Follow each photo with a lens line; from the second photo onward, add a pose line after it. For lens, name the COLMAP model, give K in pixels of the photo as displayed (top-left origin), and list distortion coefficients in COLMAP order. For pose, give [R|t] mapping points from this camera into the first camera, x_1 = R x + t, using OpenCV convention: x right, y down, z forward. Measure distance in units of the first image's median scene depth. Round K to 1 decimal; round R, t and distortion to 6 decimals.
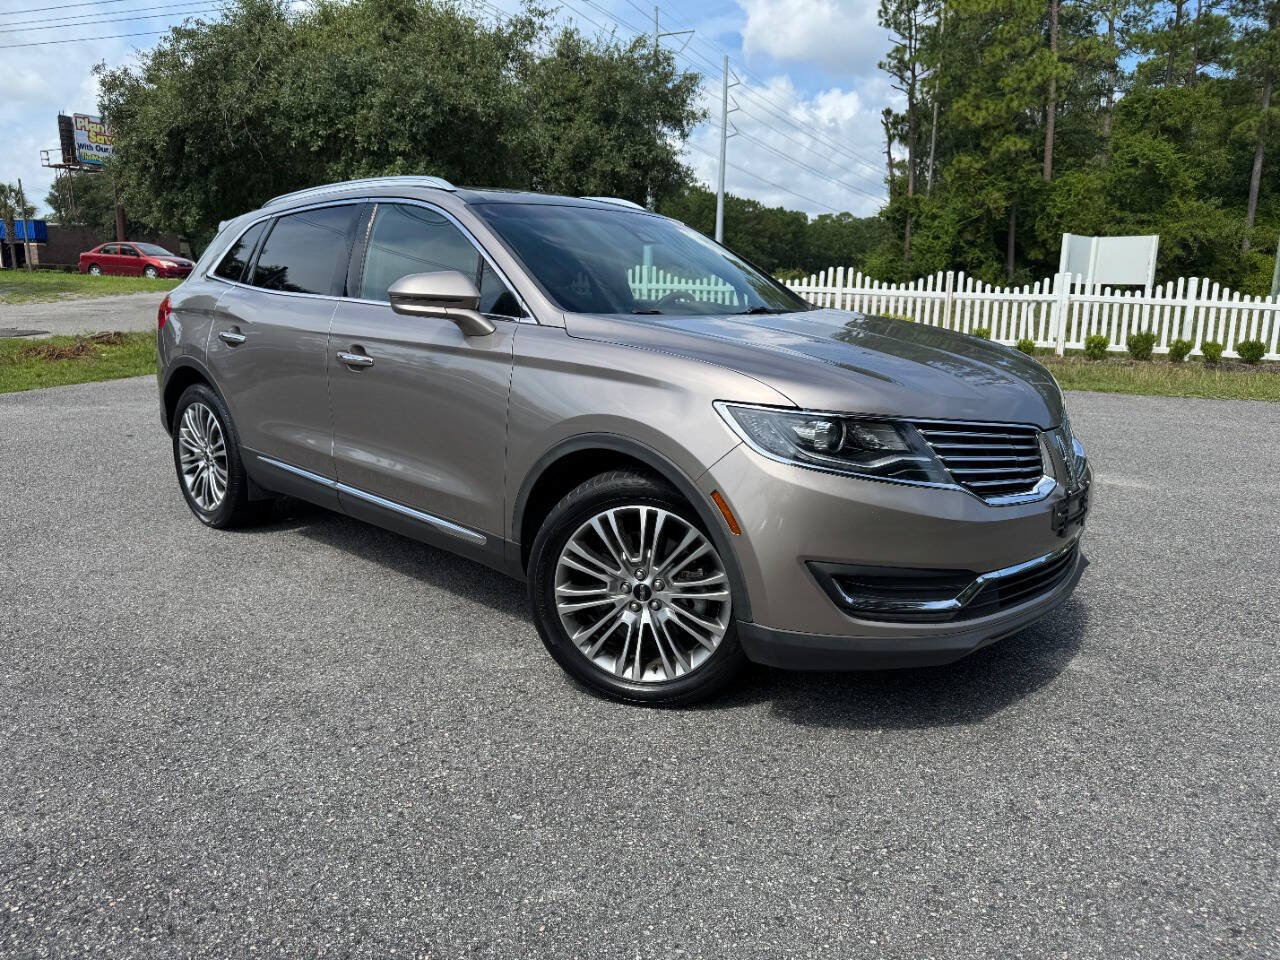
lens RADIAL K [[913.6, 0, 635.2], [0, 913.6, 468.5], [0, 0, 1]] dist [0.040877, -0.041691]
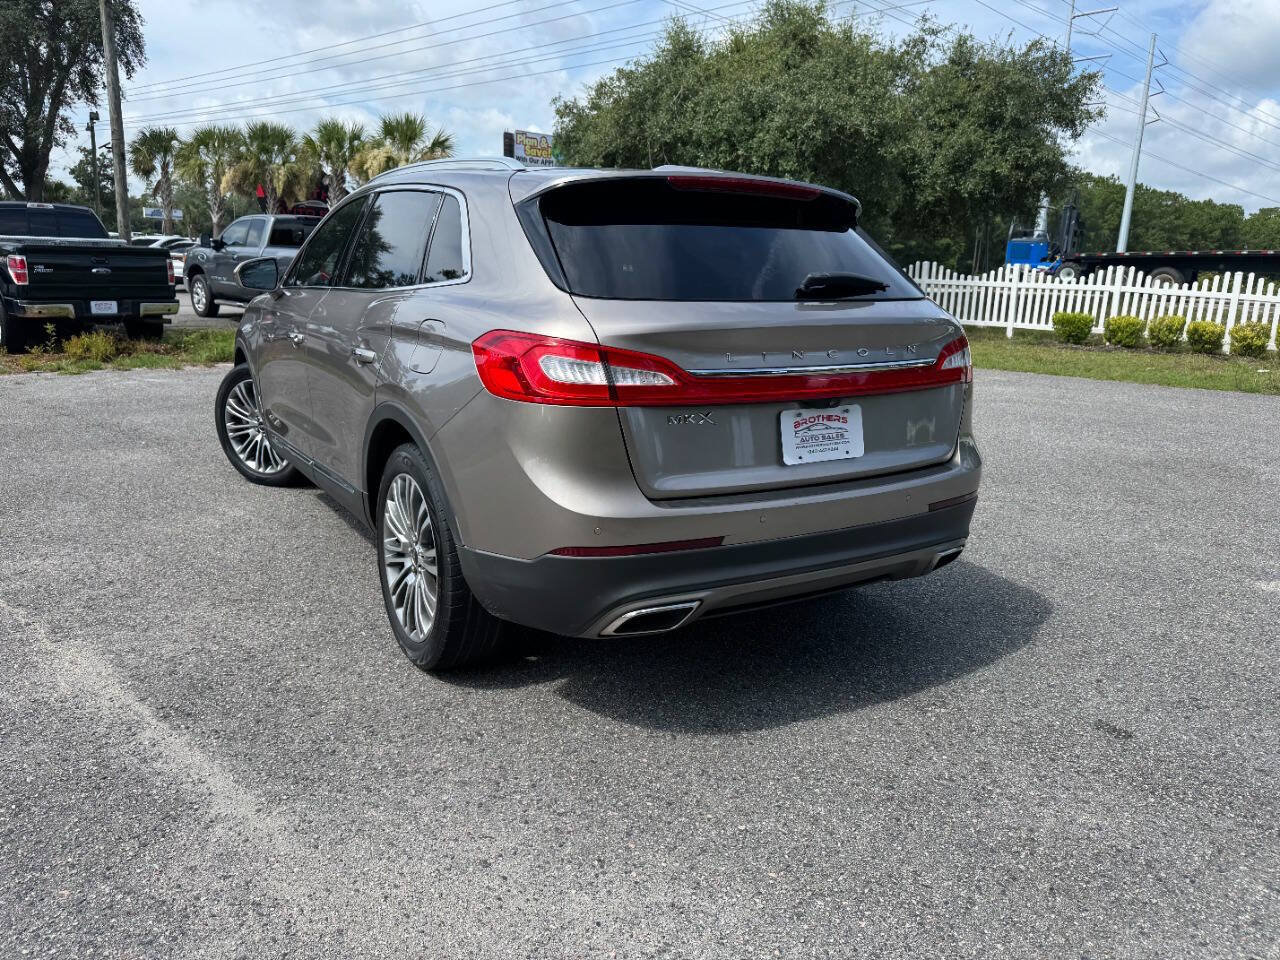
lens RADIAL K [[913.3, 0, 628.9], [0, 913.3, 477.7], [0, 0, 1]] dist [0.042491, -0.045500]
pose [[0.922859, 0.100701, -0.371740, 0.016606], [-0.095973, 0.994893, 0.031250, 0.017991], [0.372989, 0.006838, 0.927811, -0.096843]]
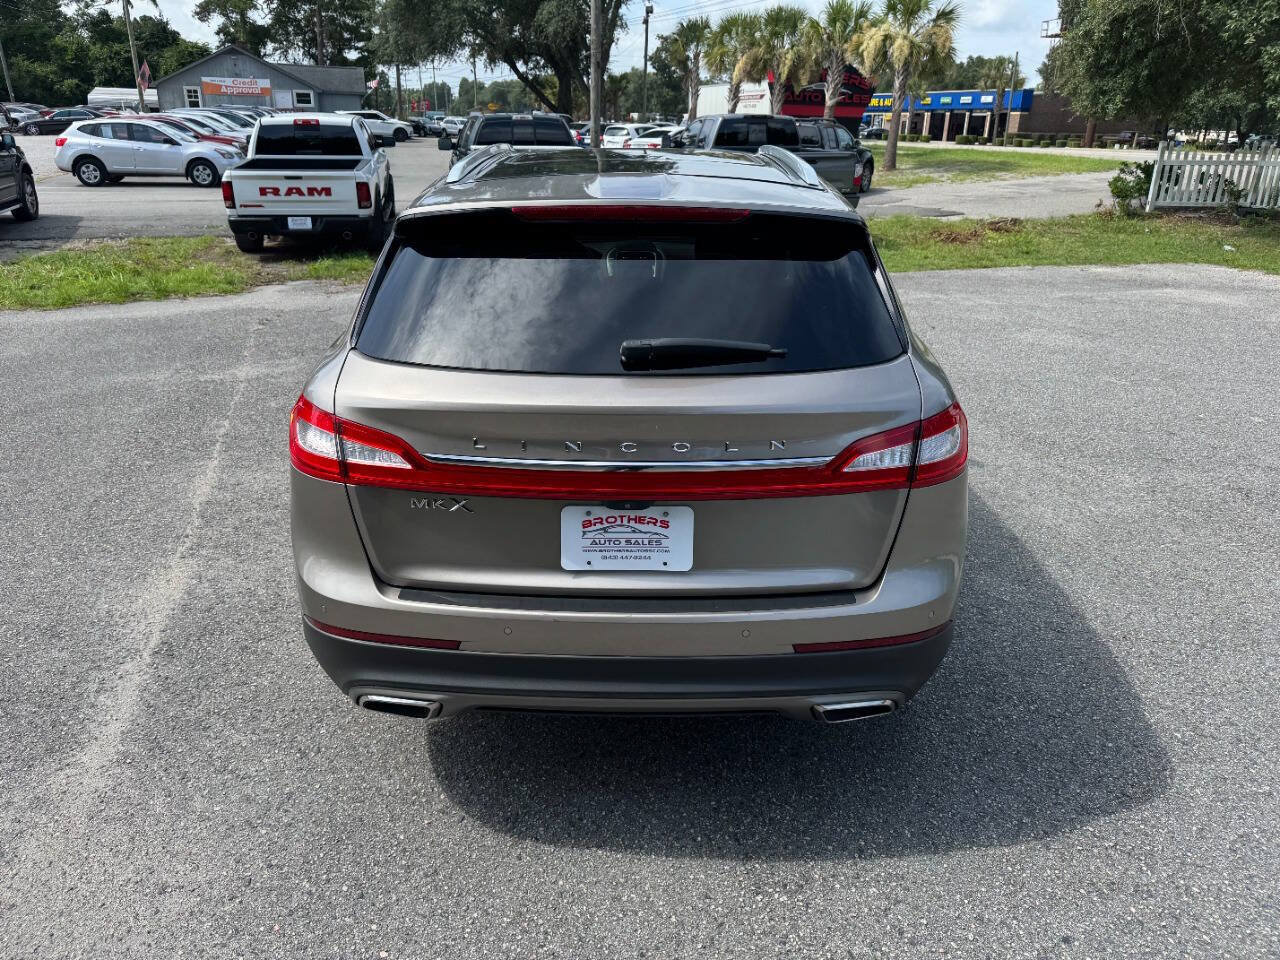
lens RADIAL K [[913.6, 0, 635.2], [0, 913.6, 468.5], [0, 0, 1]] dist [0.040877, -0.041691]
pose [[0.585728, 0.276534, -0.761874, 0.078667], [-0.169291, 0.961004, 0.218660, -0.022160], [0.792630, 0.000903, 0.609702, -0.021410]]
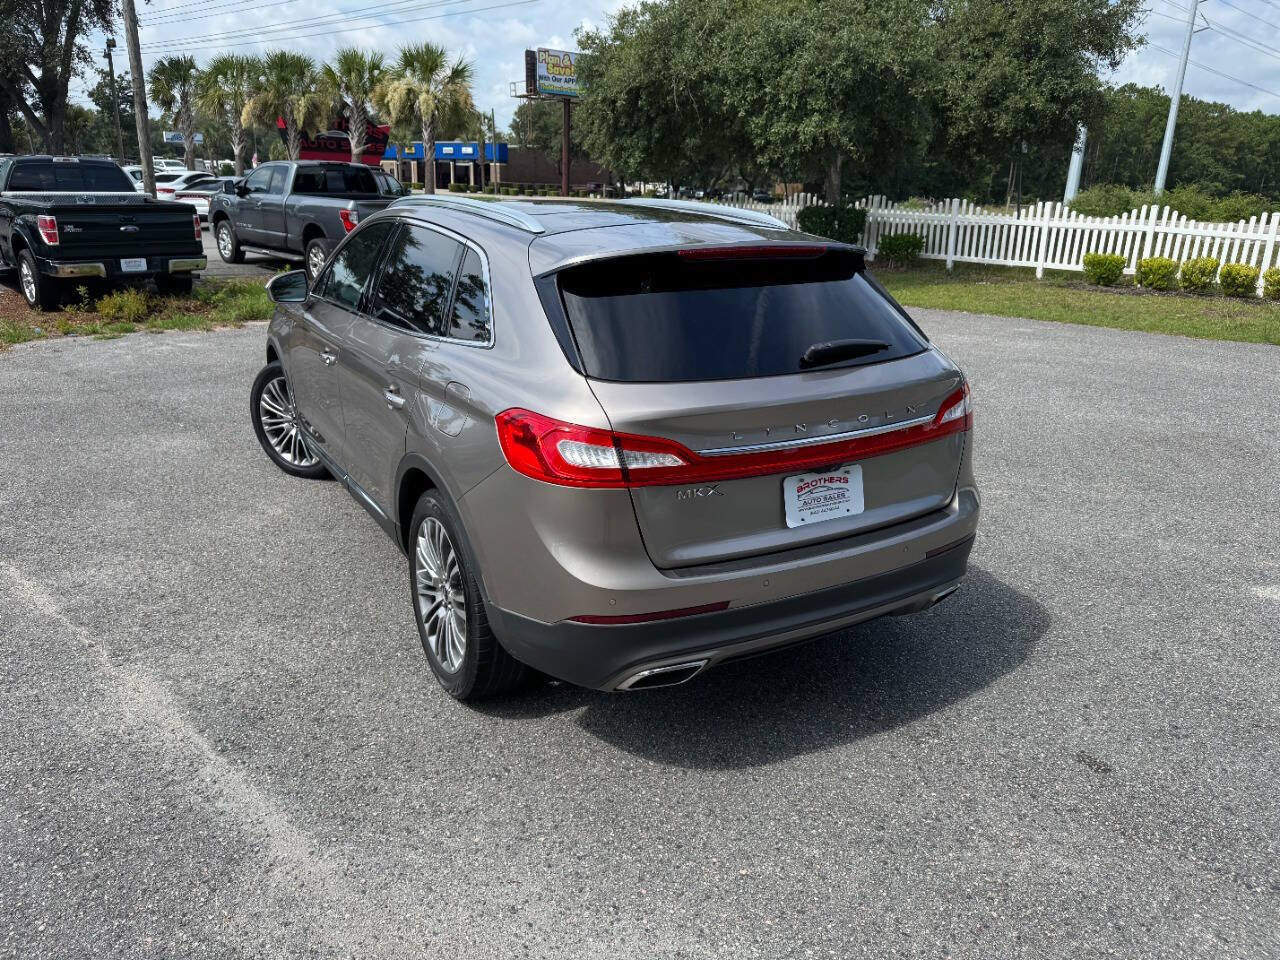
lens RADIAL K [[913.6, 0, 635.2], [0, 913.6, 468.5], [0, 0, 1]] dist [0.040877, -0.041691]
pose [[0.914739, 0.125441, -0.384079, 0.019856], [-0.090719, 0.990079, 0.107303, -0.005627], [0.393729, -0.063311, 0.917044, -0.104713]]
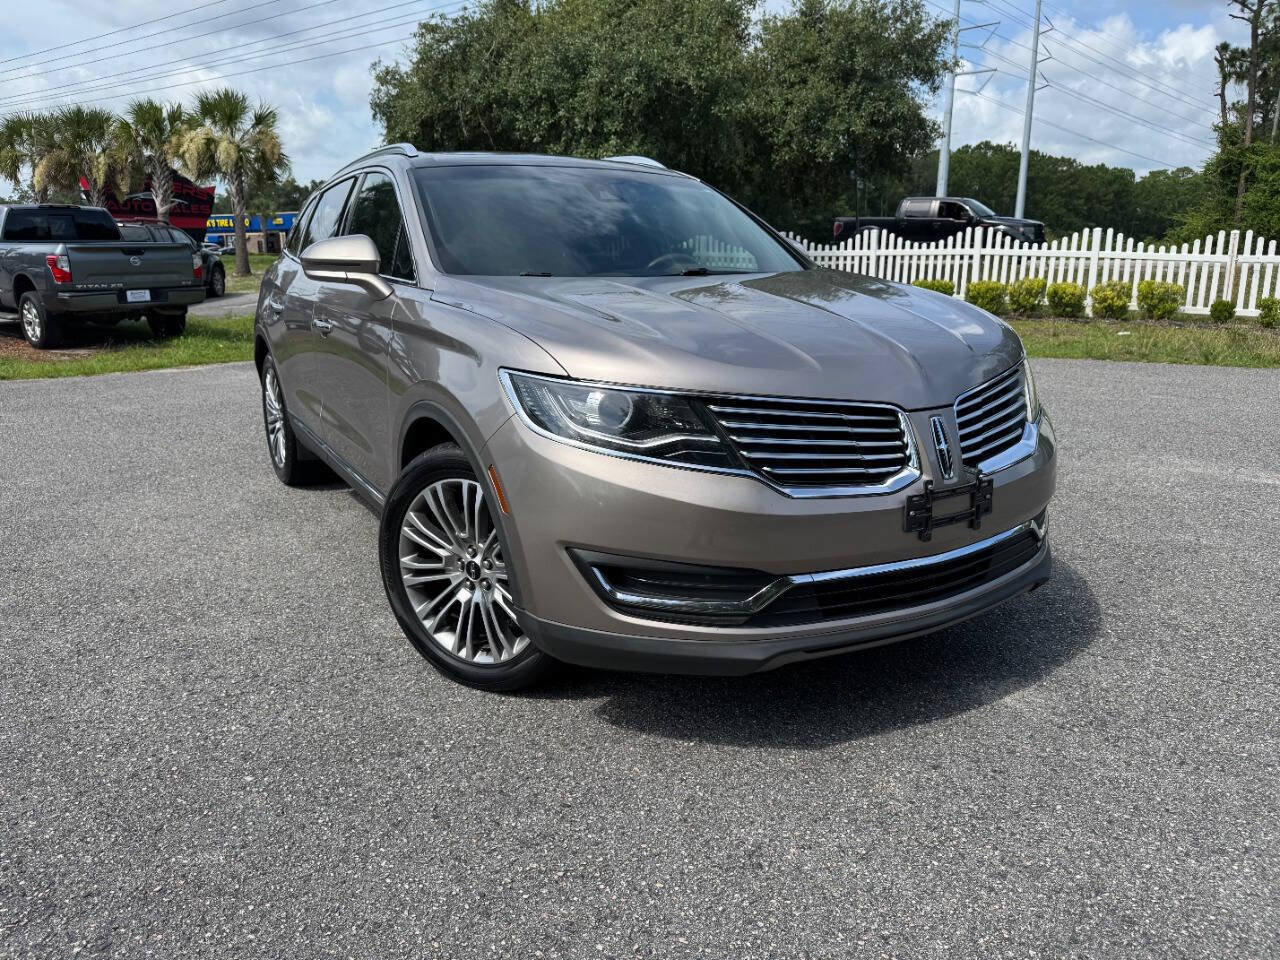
lens RADIAL K [[919.7, 0, 649.6], [0, 919.7, 484.9], [0, 0, 1]] dist [0.031507, -0.044574]
pose [[0.956962, 0.048992, -0.286048, 0.069214], [-0.036964, 0.998196, 0.047304, -0.000835], [0.287850, -0.034695, 0.957047, 0.020604]]
